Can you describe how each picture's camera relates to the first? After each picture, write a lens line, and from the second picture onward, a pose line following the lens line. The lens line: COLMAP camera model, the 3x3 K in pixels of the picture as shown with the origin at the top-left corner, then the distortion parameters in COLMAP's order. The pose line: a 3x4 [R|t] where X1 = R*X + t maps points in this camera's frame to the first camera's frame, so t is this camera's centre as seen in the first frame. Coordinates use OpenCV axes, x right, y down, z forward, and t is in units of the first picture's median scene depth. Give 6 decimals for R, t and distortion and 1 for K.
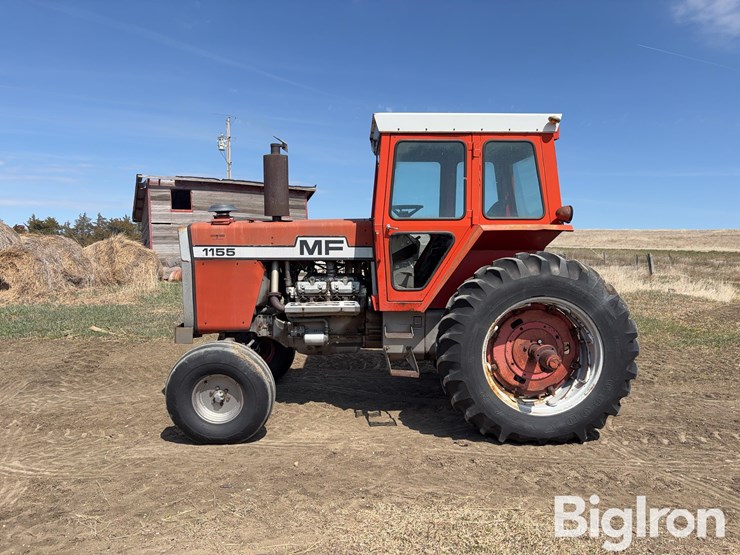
lens RADIAL K [[560.3, 0, 371.4], [0, 560.3, 272.1], [0, 0, 1]] dist [0.060299, -0.059203]
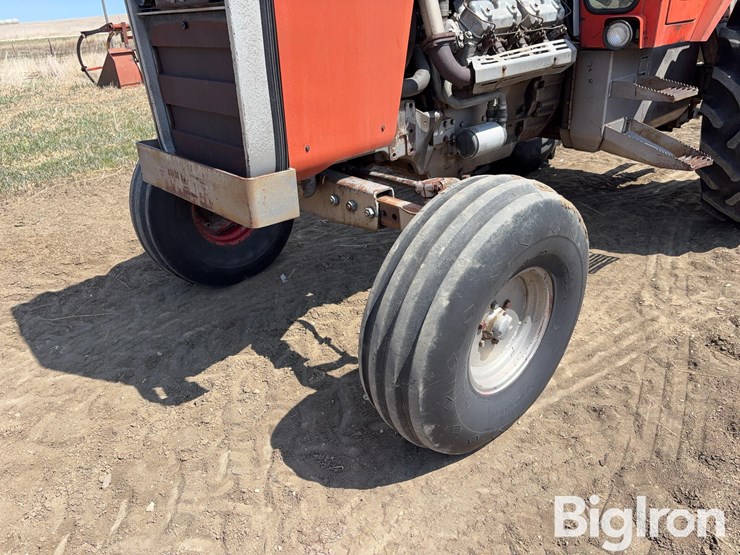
lens RADIAL K [[561.8, 0, 370.0], [0, 561.8, 277.5], [0, 0, 1]] dist [0.055134, -0.061422]
pose [[0.760124, -0.323752, 0.563379, -0.485766], [0.105946, 0.917183, 0.384124, 0.035406], [-0.641082, -0.232294, 0.731473, 0.717064]]
